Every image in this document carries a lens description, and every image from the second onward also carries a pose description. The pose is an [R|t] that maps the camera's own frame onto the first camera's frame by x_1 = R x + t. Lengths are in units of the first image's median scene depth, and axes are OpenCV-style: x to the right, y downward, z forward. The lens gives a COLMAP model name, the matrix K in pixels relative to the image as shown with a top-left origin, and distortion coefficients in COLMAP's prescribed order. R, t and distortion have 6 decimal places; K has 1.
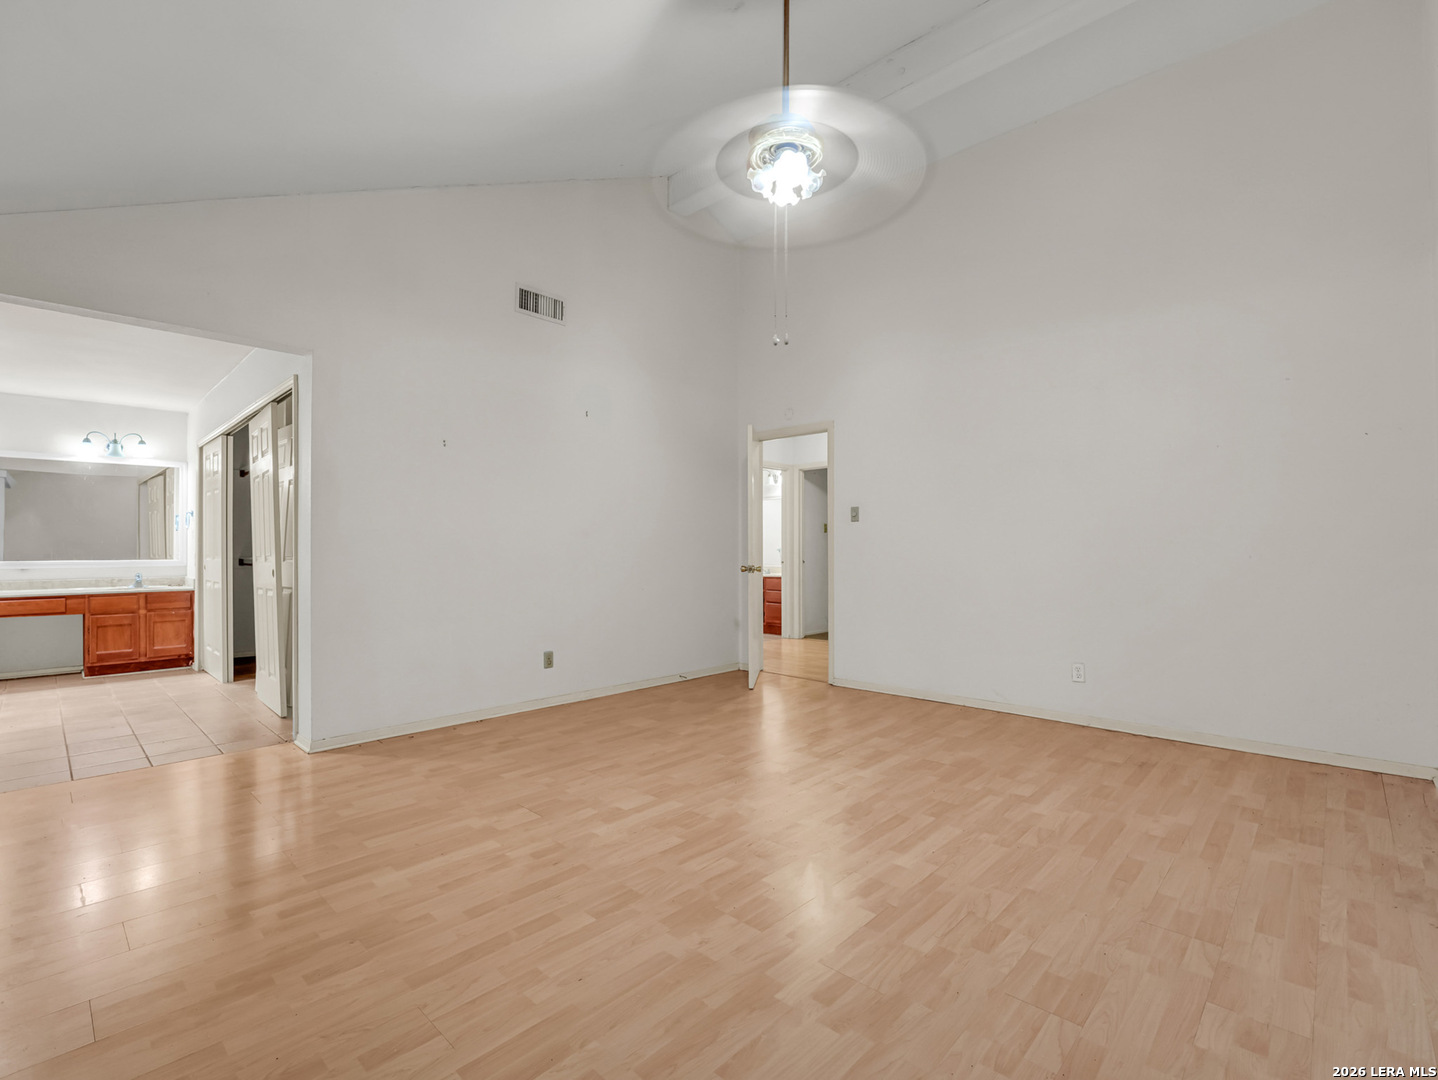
lens RADIAL K [[658.6, 0, 715.9], [0, 658.6, 546.8], [0, 0, 1]] dist [-0.018812, 0.000032]
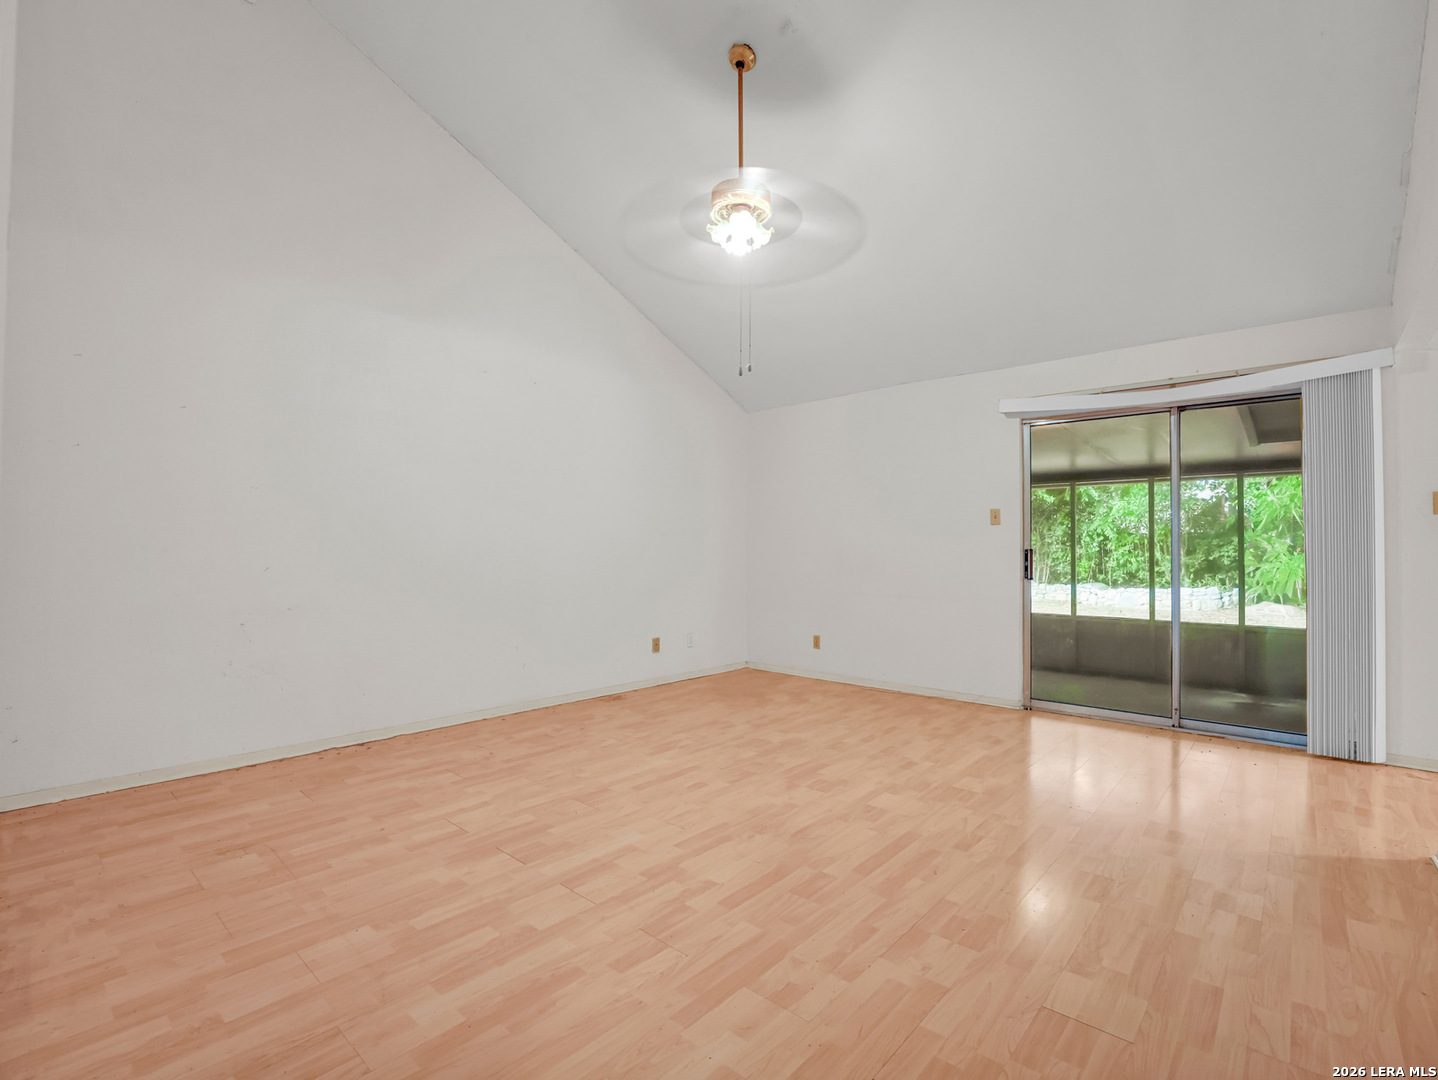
lens RADIAL K [[658.6, 0, 719.7], [0, 658.6, 541.6], [0, 0, 1]] dist [-0.018812, 0.000032]
pose [[-0.999422, -0.006493, -0.033372, 0.143523], [-0.005897, 0.999822, -0.017918, 0.004372], [0.033482, -0.017710, -0.999282, 1.692461]]
